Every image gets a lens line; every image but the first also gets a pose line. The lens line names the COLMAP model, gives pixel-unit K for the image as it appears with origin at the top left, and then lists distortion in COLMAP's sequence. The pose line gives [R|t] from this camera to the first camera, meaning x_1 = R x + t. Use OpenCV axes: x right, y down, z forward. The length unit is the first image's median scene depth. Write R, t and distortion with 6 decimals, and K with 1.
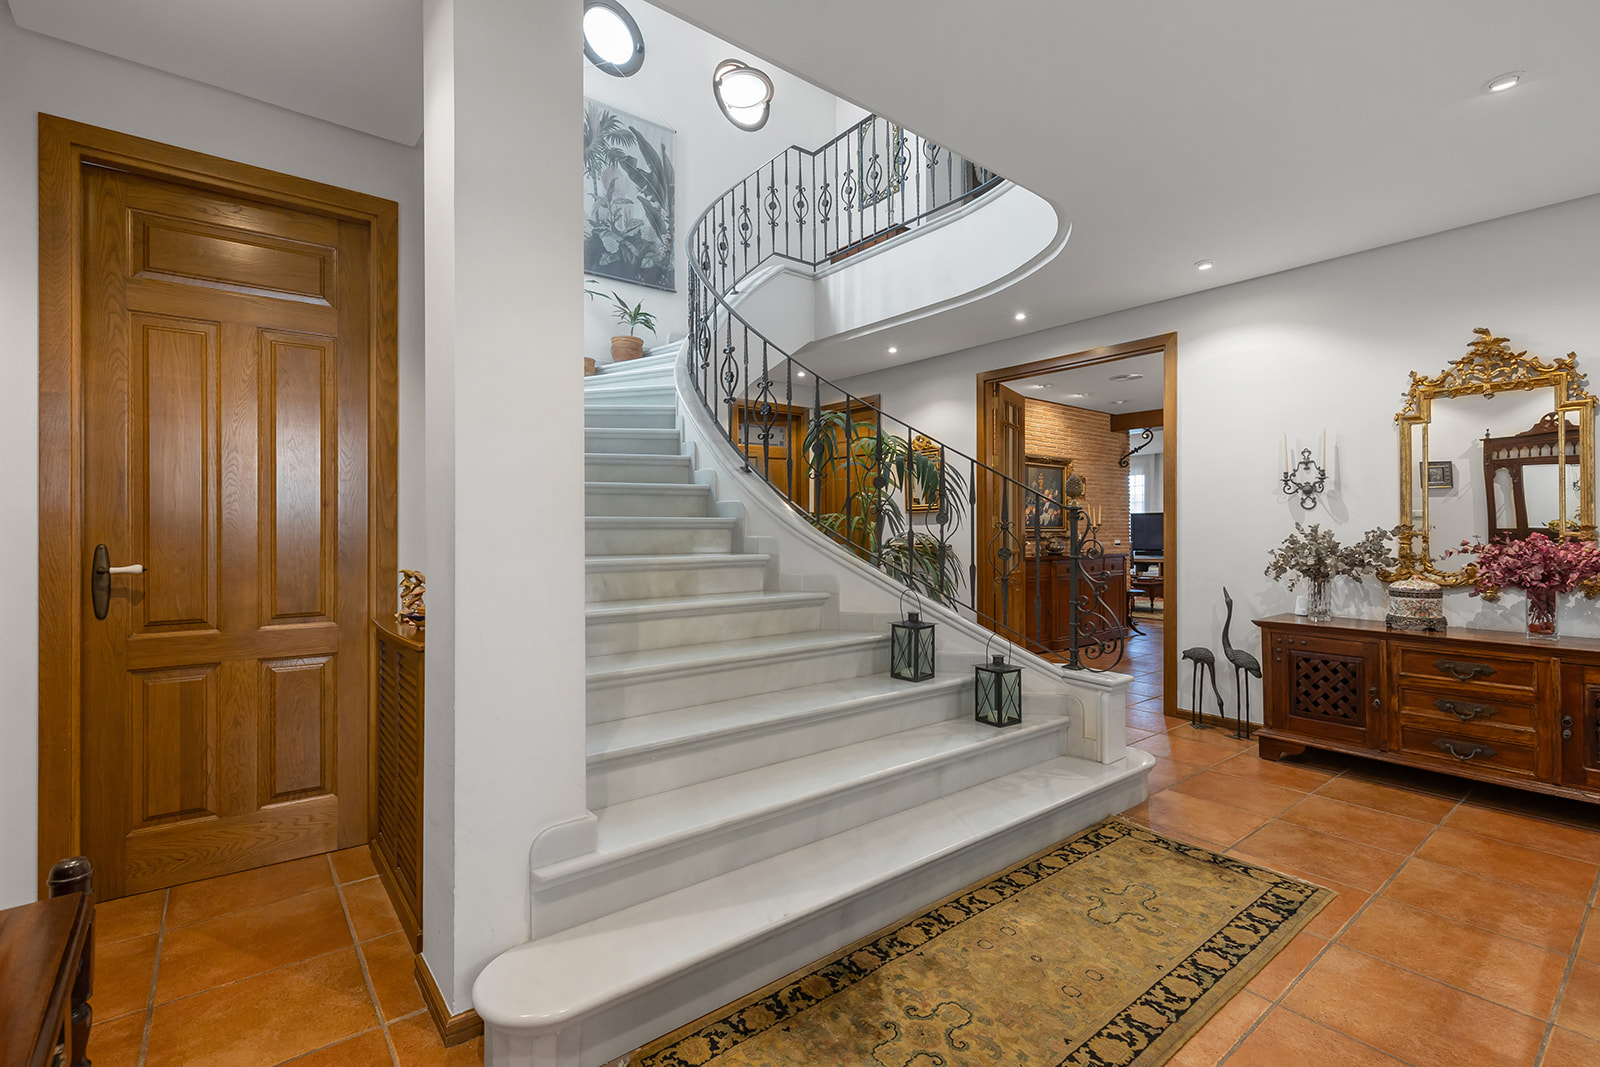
lens RADIAL K [[725.7, 0, 797.1], [0, 725.7, 528.2], [0, 0, 1]] dist [0.001338, -0.000427]
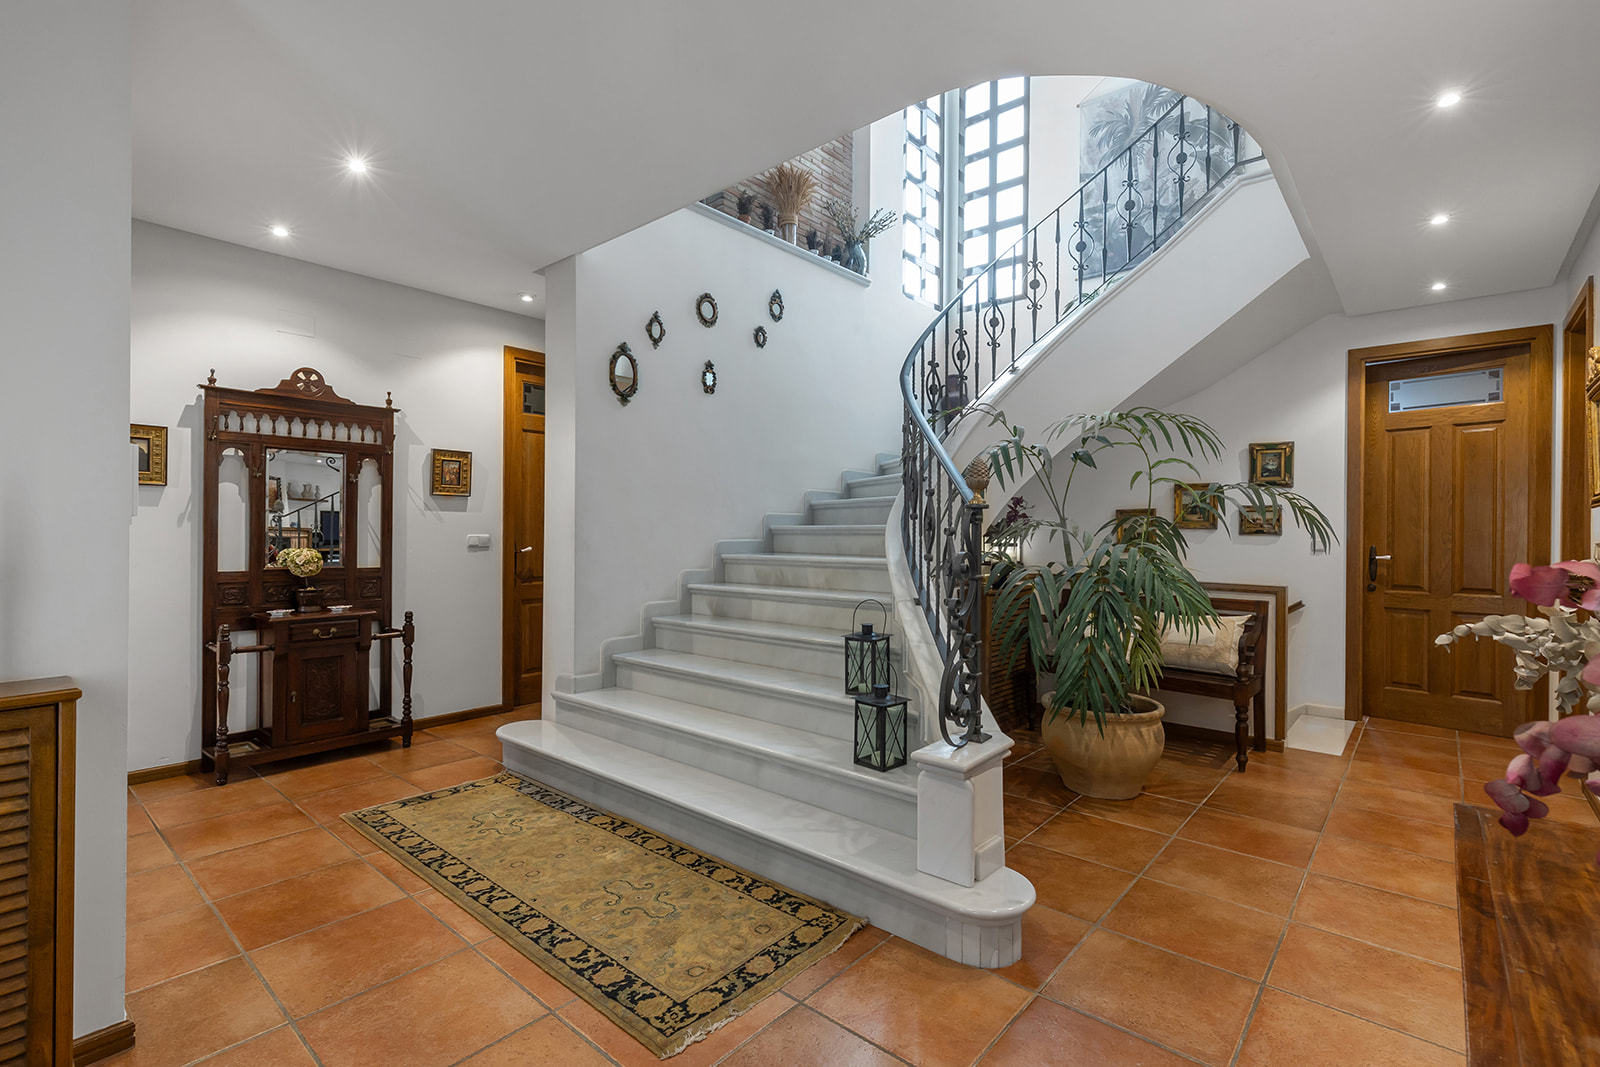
lens RADIAL K [[725.7, 0, 803.3], [0, 725.7, 535.5], [0, 0, 1]] dist [0.001338, -0.000427]
pose [[0.191729, 0.005769, -0.981431, 1.462685], [-0.006032, 0.999971, 0.004700, -0.005591], [0.981429, 0.005019, 0.191759, 1.001022]]
